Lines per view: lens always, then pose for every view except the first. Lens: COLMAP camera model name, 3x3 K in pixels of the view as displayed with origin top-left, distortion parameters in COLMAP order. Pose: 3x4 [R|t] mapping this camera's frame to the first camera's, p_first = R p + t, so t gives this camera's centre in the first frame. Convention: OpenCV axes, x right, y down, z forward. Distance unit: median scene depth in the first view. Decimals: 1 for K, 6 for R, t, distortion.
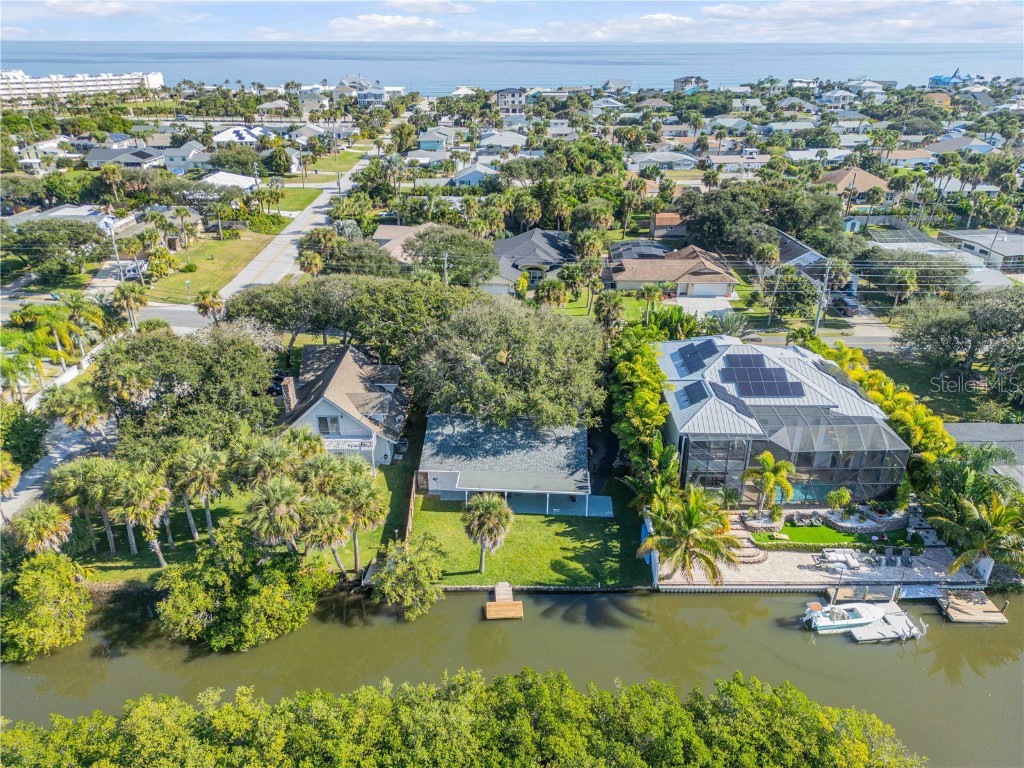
lens RADIAL K [[718.5, 0, 512.0], [0, 718.5, 384.0], [0, 0, 1]] dist [0.072907, -0.067889]
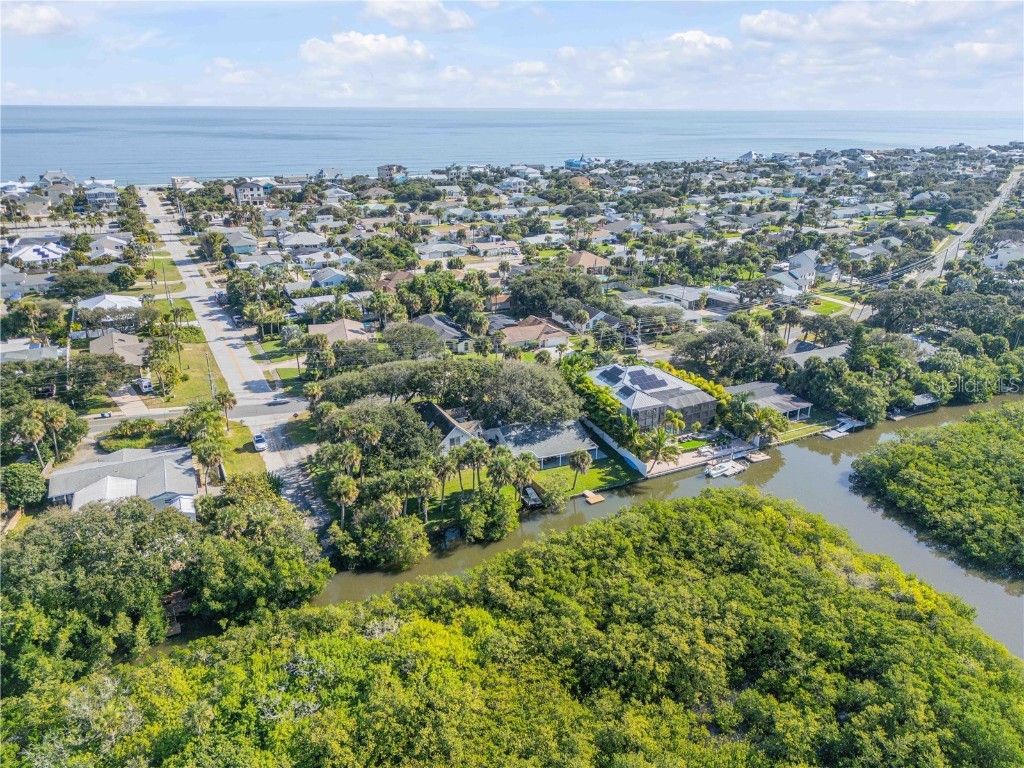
lens RADIAL K [[722.2, 0, 511.3], [0, 722.2, 375.1], [0, 0, 1]] dist [0.092509, -0.077618]
pose [[0.896301, -0.148784, 0.417742, -0.915671], [0.184722, 0.981681, -0.046698, 0.002265], [-0.403141, 0.119022, 0.907365, -0.767247]]
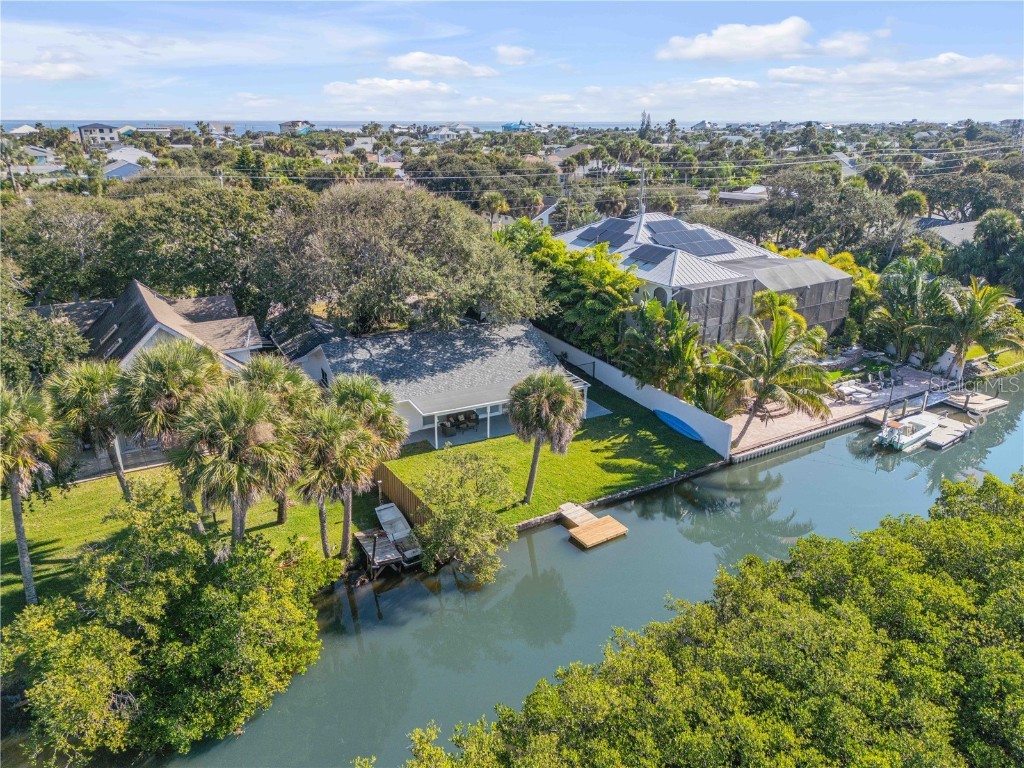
lens RADIAL K [[718.5, 0, 512.0], [0, 718.5, 384.0], [0, 0, 1]] dist [0.072907, -0.067889]
pose [[0.857736, -0.173943, 0.483769, -0.321609], [0.215932, 0.975885, -0.031967, 0.153772], [-0.466542, 0.131880, 0.874612, 0.363053]]
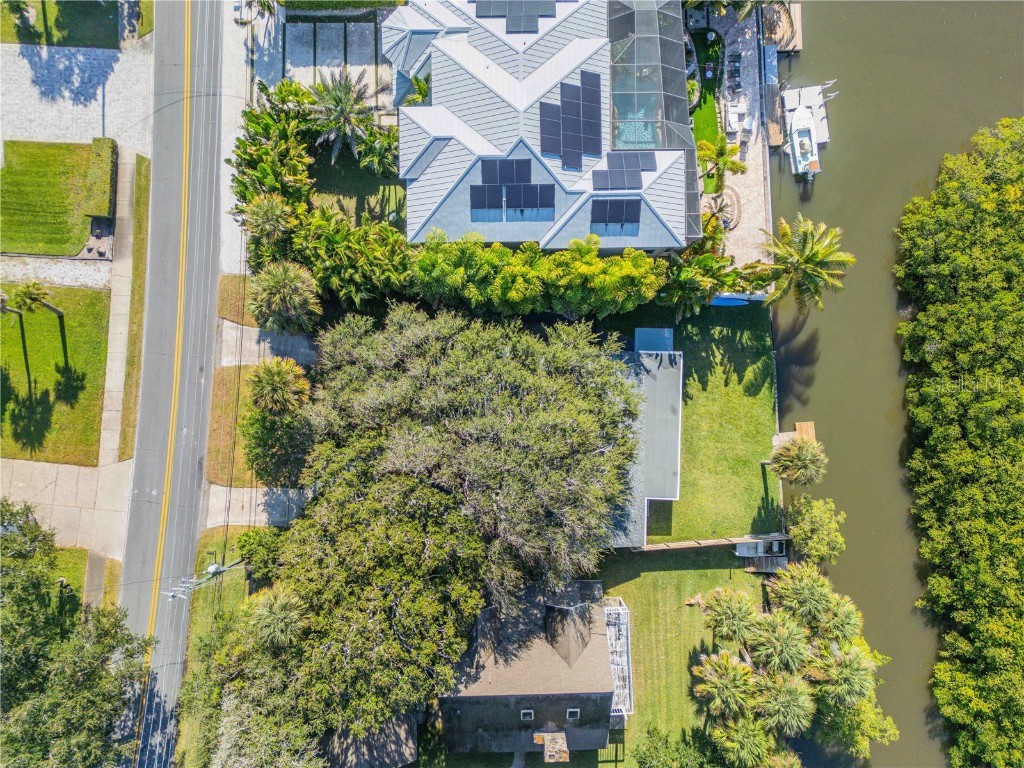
lens RADIAL K [[718.5, 0, 512.0], [0, 718.5, 384.0], [0, 0, 1]] dist [0.072907, -0.067889]
pose [[-0.030600, -0.998973, 0.033426, 0.042960], [0.432483, 0.016916, 0.901483, -0.753728], [-0.901123, 0.042042, 0.431521, 0.778215]]
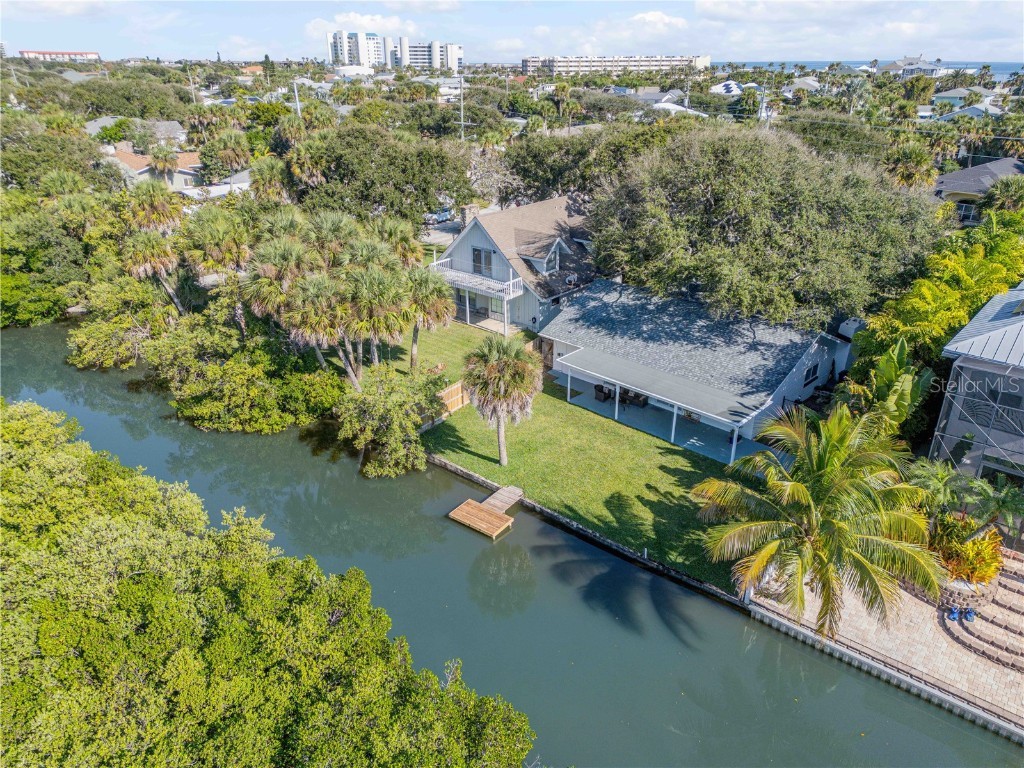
lens RADIAL K [[713.9, 0, 509.7], [0, 713.9, 389.1], [0, 0, 1]] dist [0.084317, -0.097016]
pose [[0.758423, 0.270795, -0.592844, 0.289257], [-0.275957, 0.957465, 0.084314, 0.124707], [0.590459, 0.099654, 0.800891, 0.431282]]
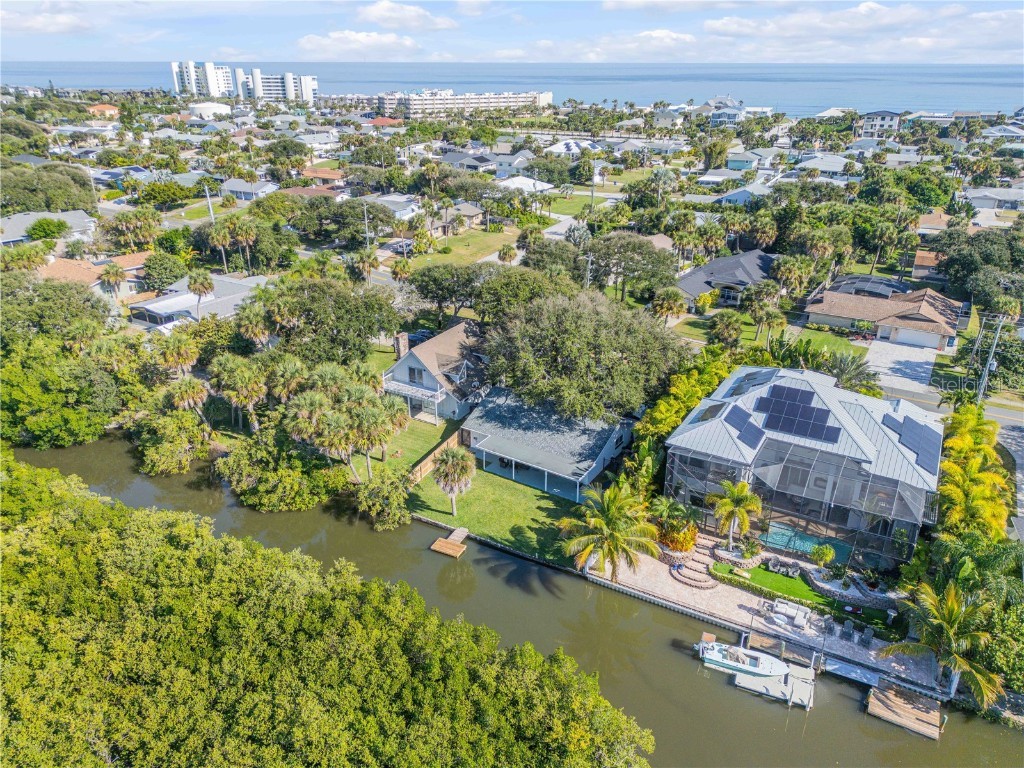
lens RADIAL K [[718.5, 0, 512.0], [0, 718.5, 384.0], [0, 0, 1]] dist [0.072907, -0.067889]
pose [[0.870549, 0.199146, -0.449985, 0.456483], [-0.210424, 0.977280, 0.025417, 0.007068], [0.444823, 0.072560, 0.892675, 0.003505]]
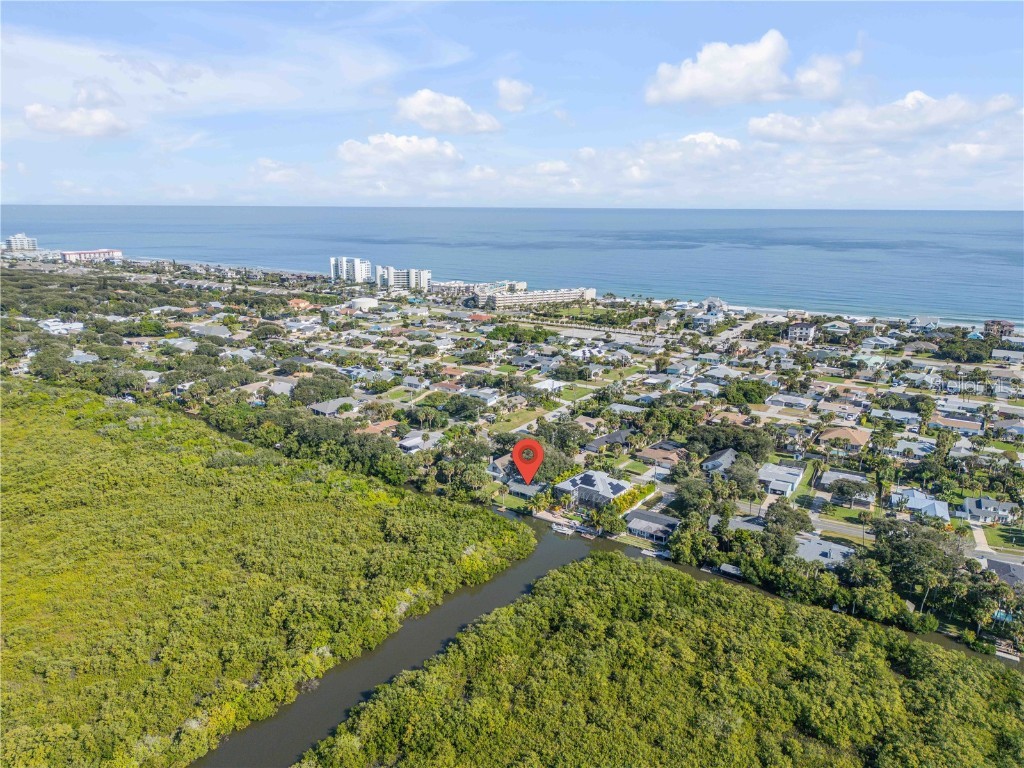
lens RADIAL K [[721.1, 0, 512.0], [0, 721.1, 384.0], [0, 0, 1]] dist [0.171590, -0.000648]
pose [[0.812822, 0.145199, -0.564126, 2.181240], [-0.251951, 0.960795, -0.115727, 0.046556], [0.525206, 0.236198, 0.817538, -2.536945]]
